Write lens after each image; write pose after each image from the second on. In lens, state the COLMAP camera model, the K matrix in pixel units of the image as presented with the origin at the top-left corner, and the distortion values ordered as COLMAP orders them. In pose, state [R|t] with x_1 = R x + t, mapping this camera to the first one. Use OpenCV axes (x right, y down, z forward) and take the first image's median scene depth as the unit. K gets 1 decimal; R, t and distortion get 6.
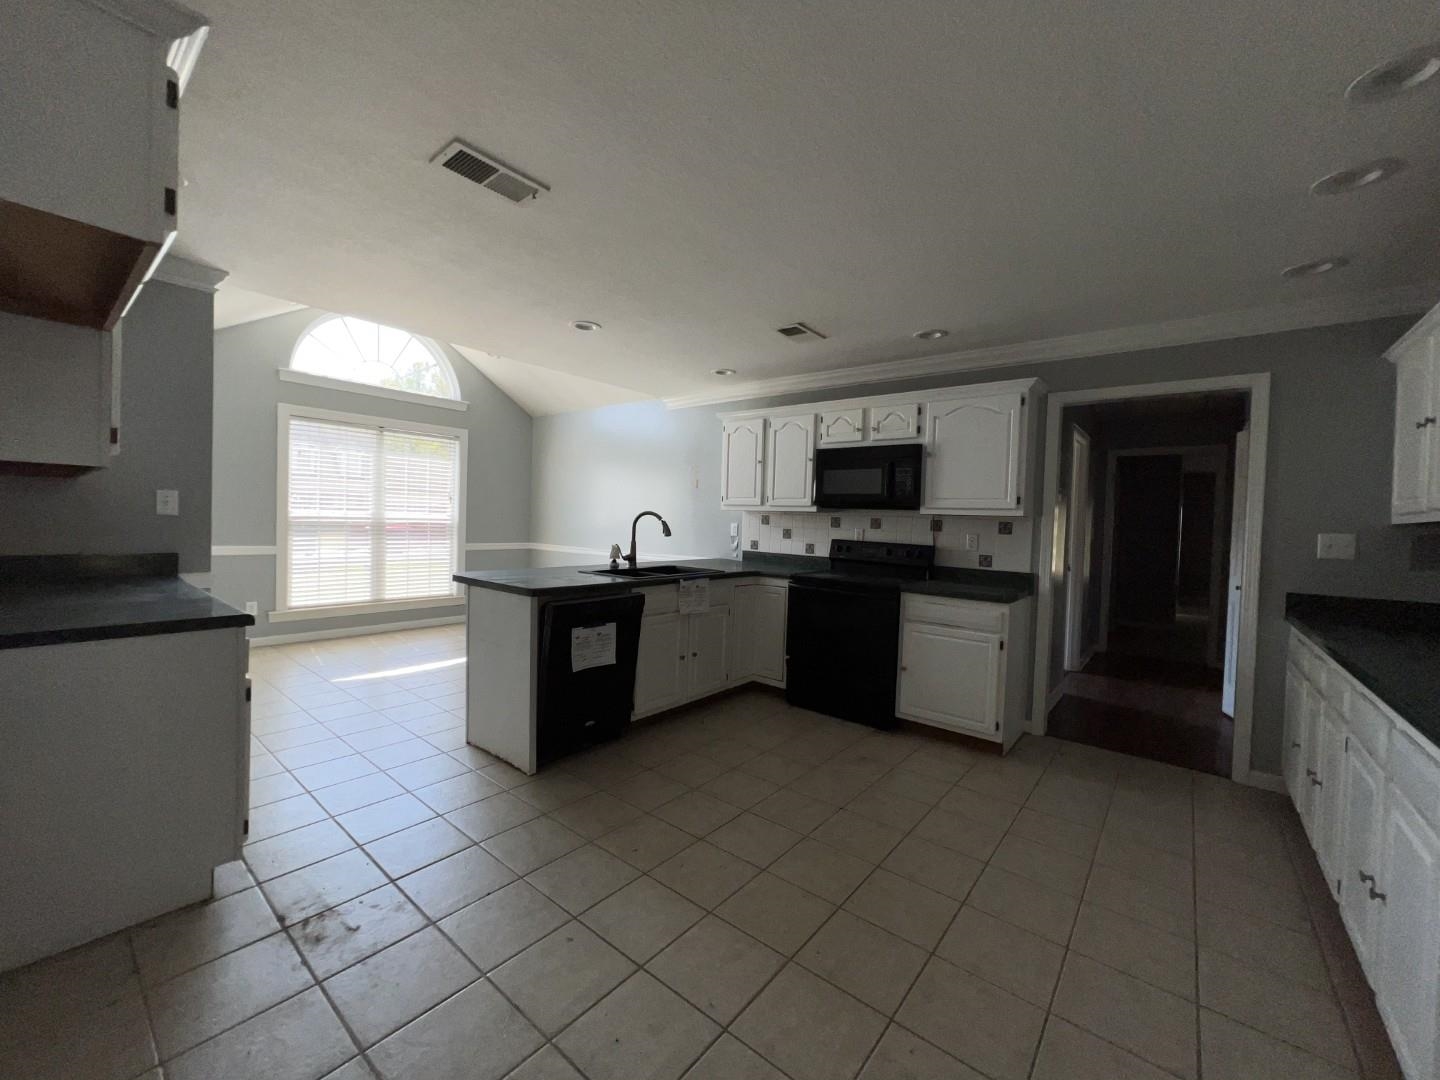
lens RADIAL K [[577.2, 0, 714.3], [0, 577.2, 536.9], [0, 0, 1]] dist [0.002207, 0.000680]
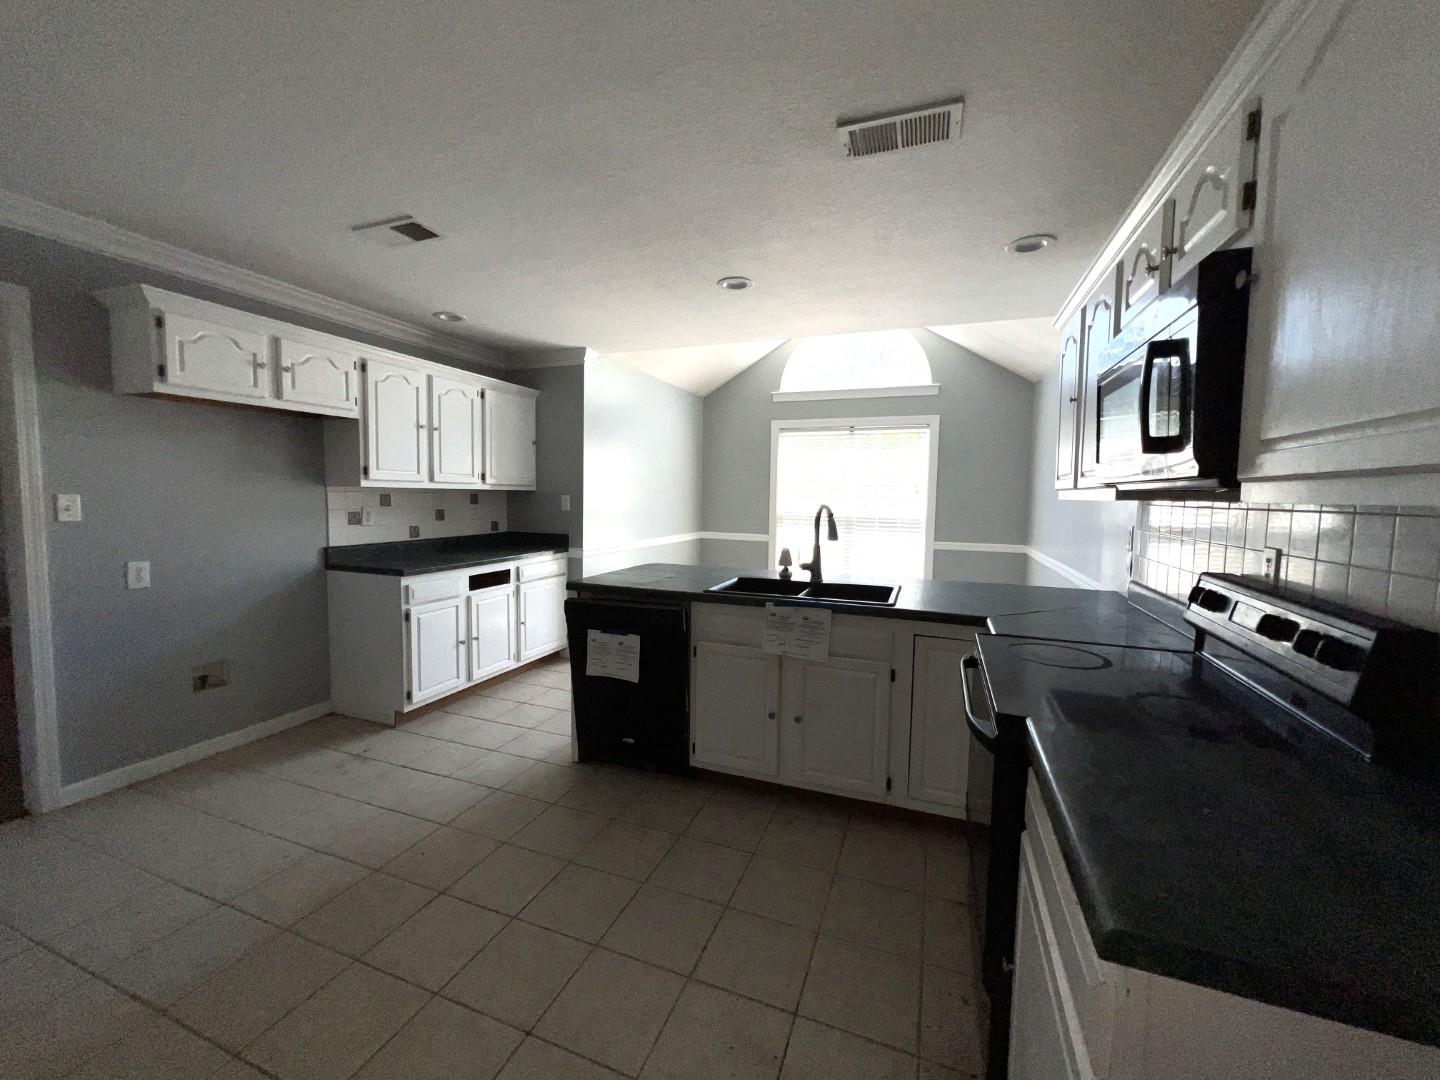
lens RADIAL K [[577.2, 0, 715.8], [0, 577.2, 535.9], [0, 0, 1]] dist [0.002207, 0.000680]
pose [[0.314194, 0.039778, -0.948525, 0.592251], [-0.033635, 0.998961, 0.030752, -0.026378], [0.948763, 0.022242, 0.315206, 0.736267]]
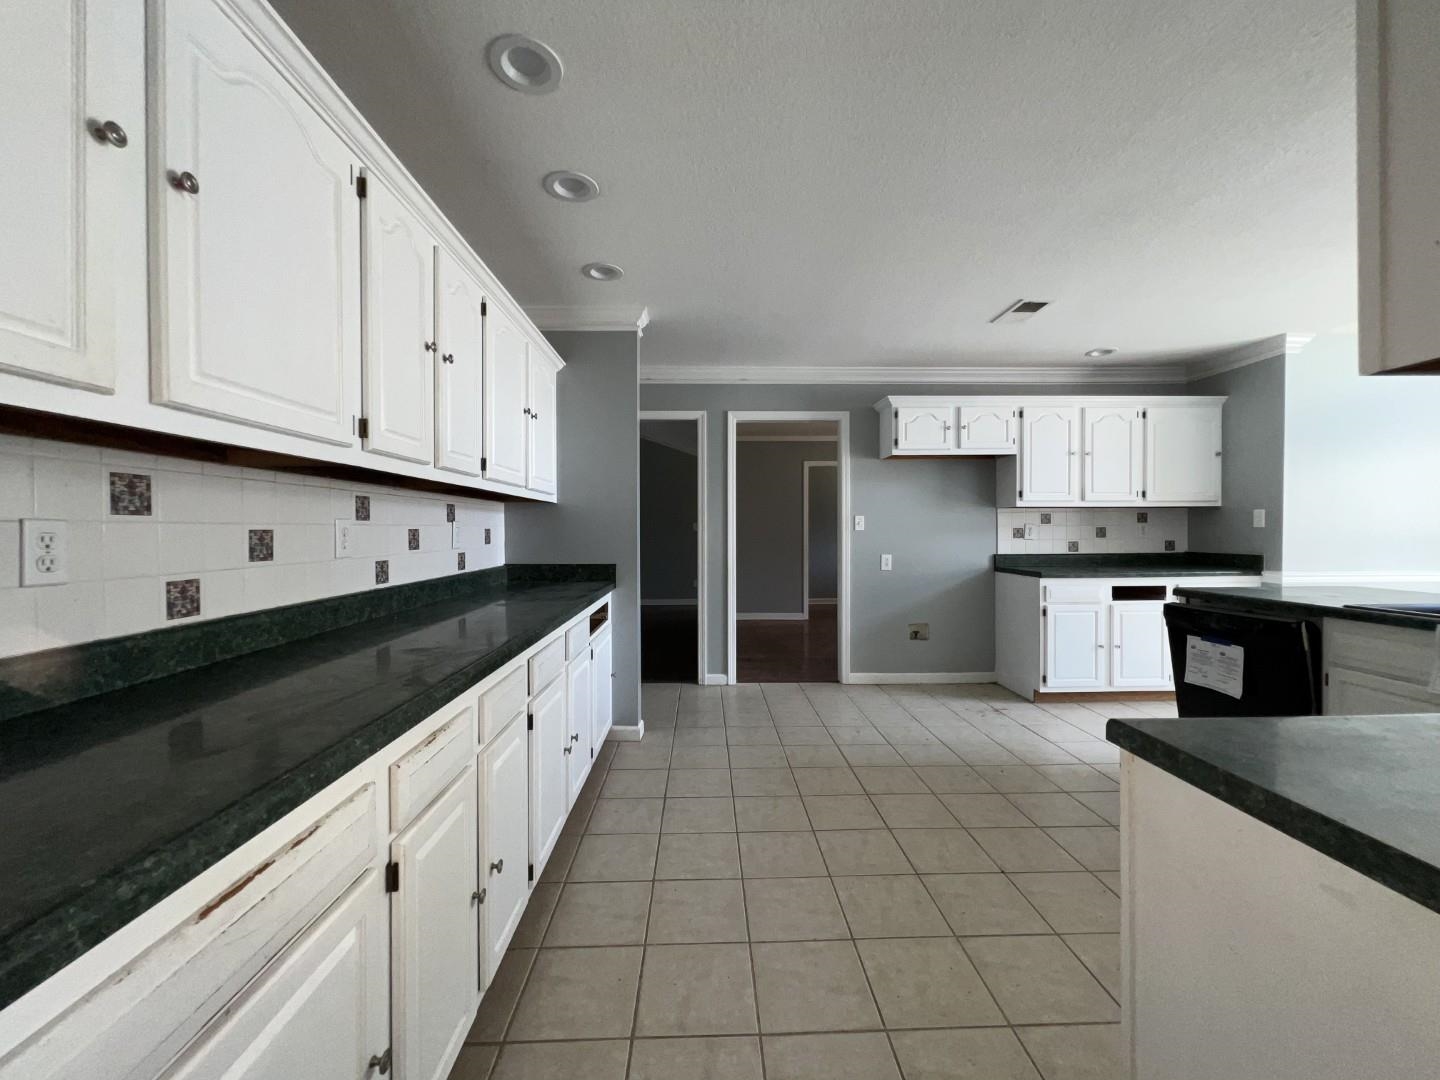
lens RADIAL K [[577.2, 0, 717.8], [0, 577.2, 532.5], [0, 0, 1]] dist [0.002207, 0.000680]
pose [[-0.754512, -0.027324, -0.655717, 0.775432], [-0.039878, 0.999196, 0.004250, 0.016319], [0.655073, 0.029355, -0.754995, 0.988822]]
